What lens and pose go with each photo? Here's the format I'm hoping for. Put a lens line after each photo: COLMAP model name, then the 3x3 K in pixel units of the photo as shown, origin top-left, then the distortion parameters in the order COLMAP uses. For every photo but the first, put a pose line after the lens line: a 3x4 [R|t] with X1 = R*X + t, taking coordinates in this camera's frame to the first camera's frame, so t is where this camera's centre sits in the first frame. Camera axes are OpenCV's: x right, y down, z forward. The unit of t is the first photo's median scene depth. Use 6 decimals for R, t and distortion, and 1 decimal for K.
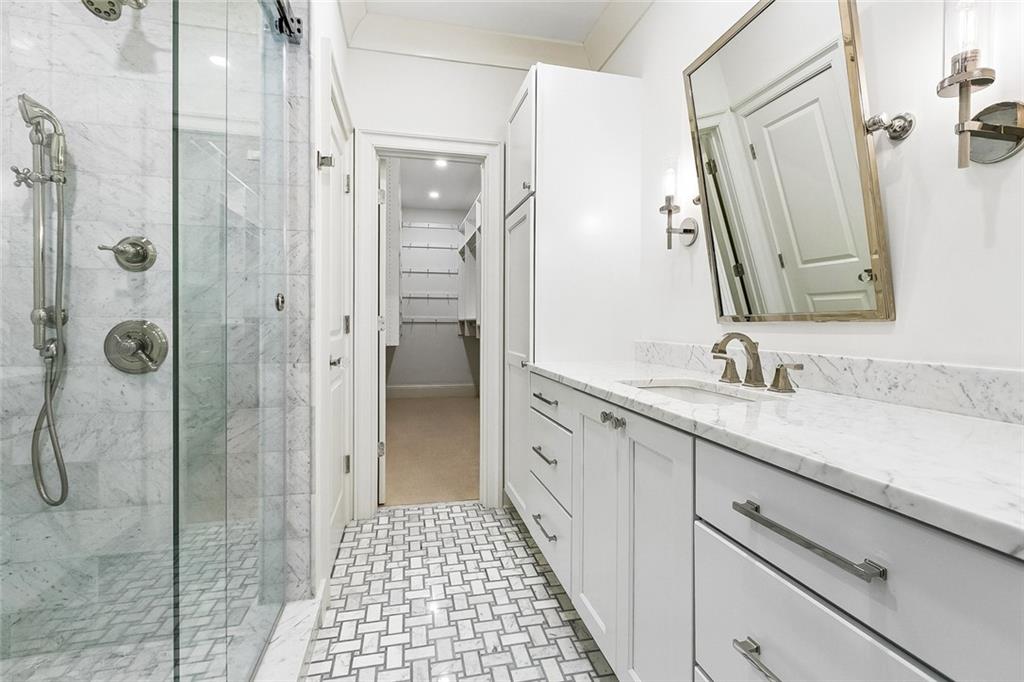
lens RADIAL K [[458.6, 0, 512.2], [0, 458.6, 332.6], [0, 0, 1]] dist [0.008345, -0.001979]
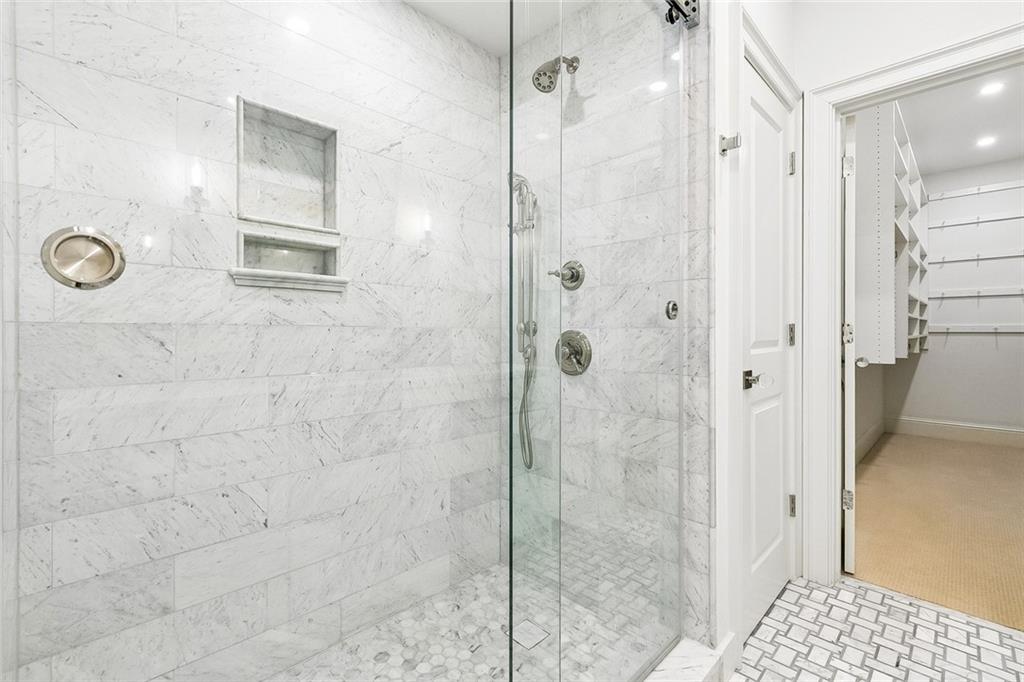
lens RADIAL K [[458.6, 0, 509.4], [0, 458.6, 335.6], [0, 0, 1]] dist [0.008345, -0.001979]
pose [[0.531593, 0.000835, -0.847000, 0.103341], [-0.016531, 0.999819, -0.009389, 0.000010], [0.846839, 0.018993, 0.531511, 0.204160]]
